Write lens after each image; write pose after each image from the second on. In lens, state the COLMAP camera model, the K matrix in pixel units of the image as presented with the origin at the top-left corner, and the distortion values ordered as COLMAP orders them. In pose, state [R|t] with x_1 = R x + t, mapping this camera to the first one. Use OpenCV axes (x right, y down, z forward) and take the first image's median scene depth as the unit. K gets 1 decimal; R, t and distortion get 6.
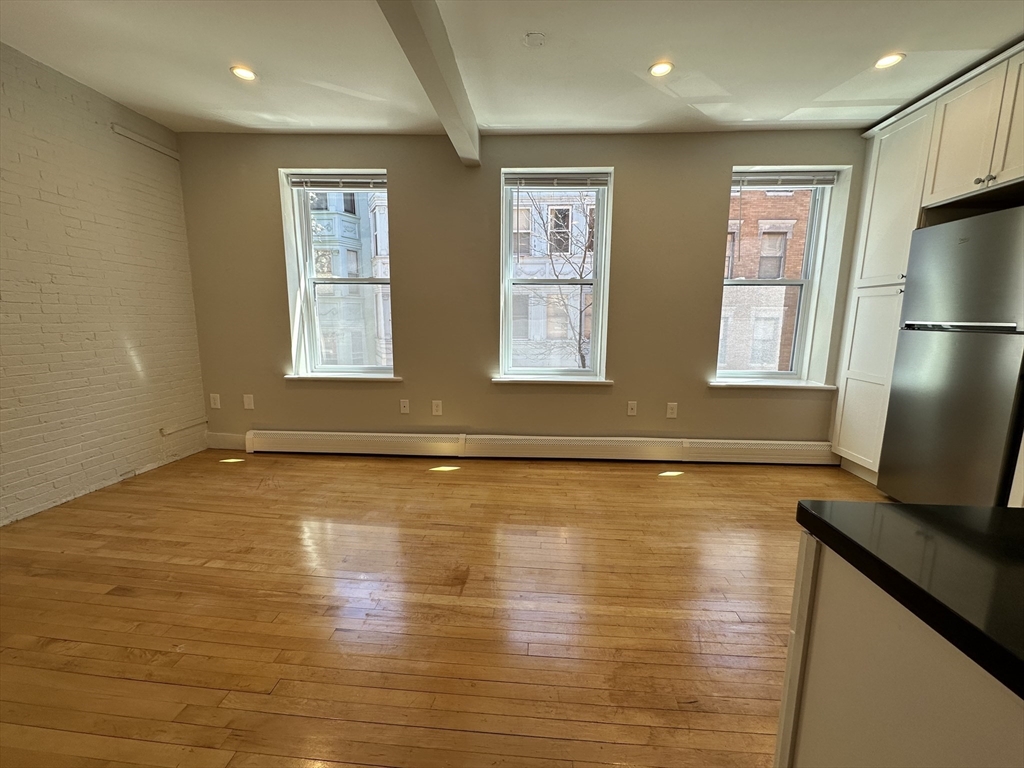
lens RADIAL K [[407.0, 0, 510.0], [0, 407.0, 383.4], [0, 0, 1]] dist [-0.002609, -0.000638]
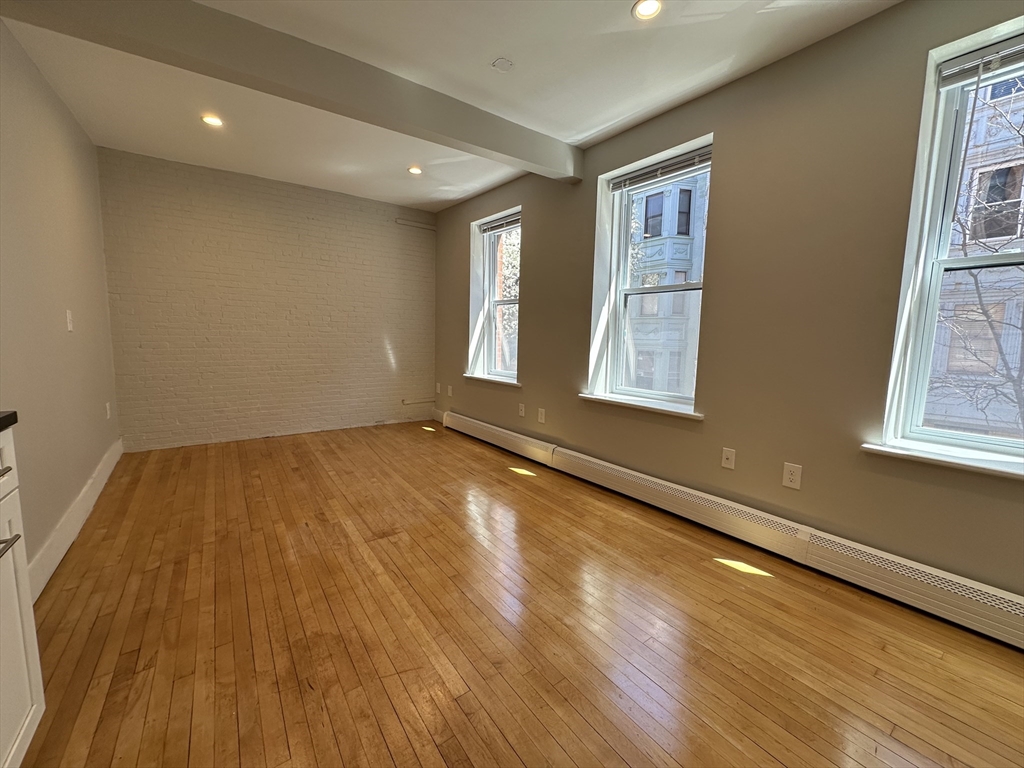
lens RADIAL K [[407.0, 0, 510.0], [0, 407.0, 383.4], [0, 0, 1]] dist [-0.002609, -0.000638]
pose [[0.646433, 0.095333, -0.756991, 0.603741], [-0.135175, 0.990778, 0.009343, -0.023850], [0.750900, 0.096287, 0.653358, 0.254693]]
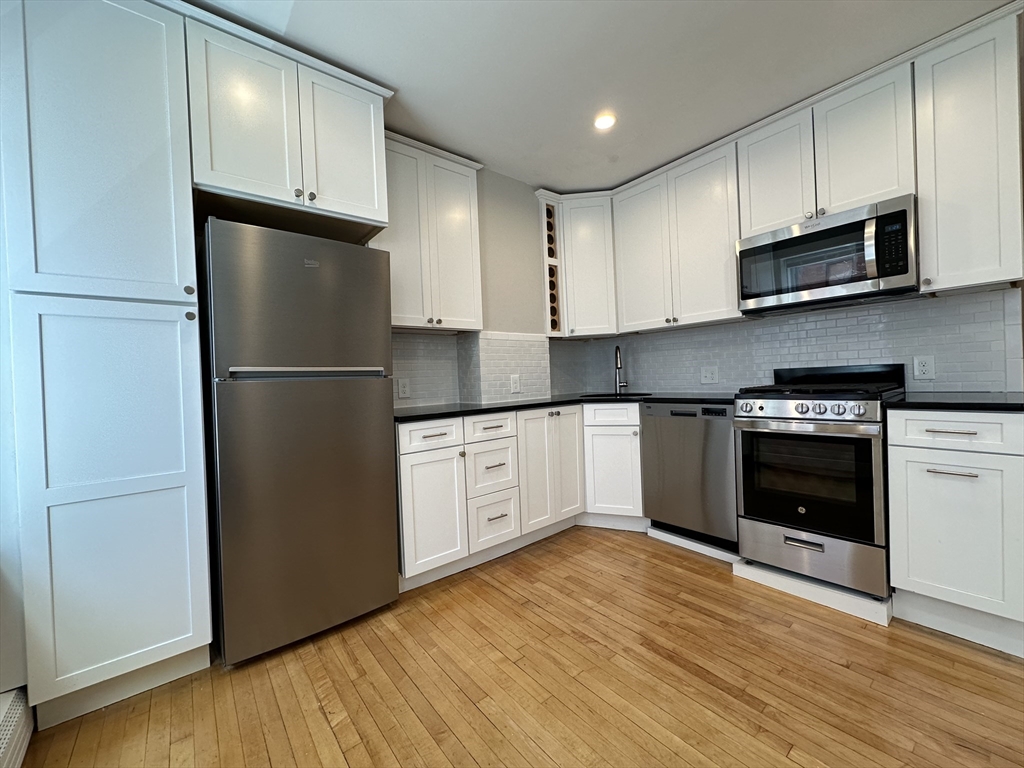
lens RADIAL K [[407.0, 0, 510.0], [0, 407.0, 383.4], [0, 0, 1]] dist [-0.002609, -0.000638]
pose [[-0.691373, 0.012909, 0.722383, 0.198979], [0.148688, 0.980981, 0.124775, -0.113412], [-0.707033, 0.193676, -0.680142, 0.883525]]
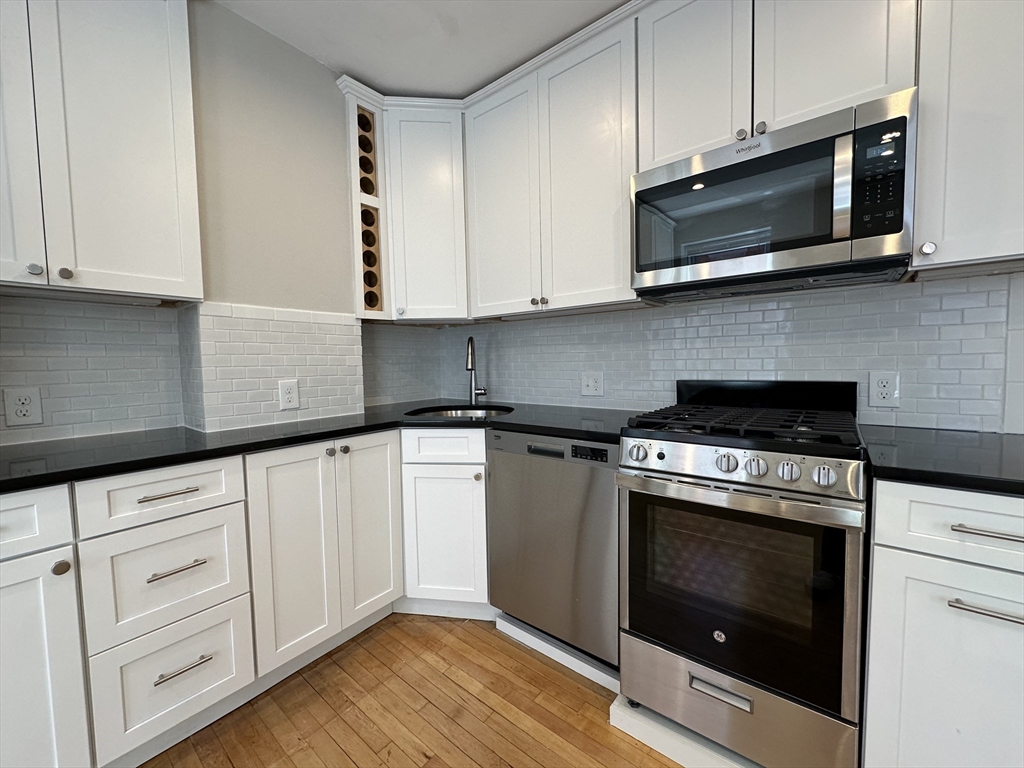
lens RADIAL K [[407.0, 0, 510.0], [0, 407.0, 383.4], [0, 0, 1]] dist [-0.002609, -0.000638]
pose [[-0.831186, -0.021453, 0.555580, 0.300621], [0.098848, 0.977635, 0.185633, -0.083240], [-0.547137, 0.209214, -0.810476, 0.529567]]
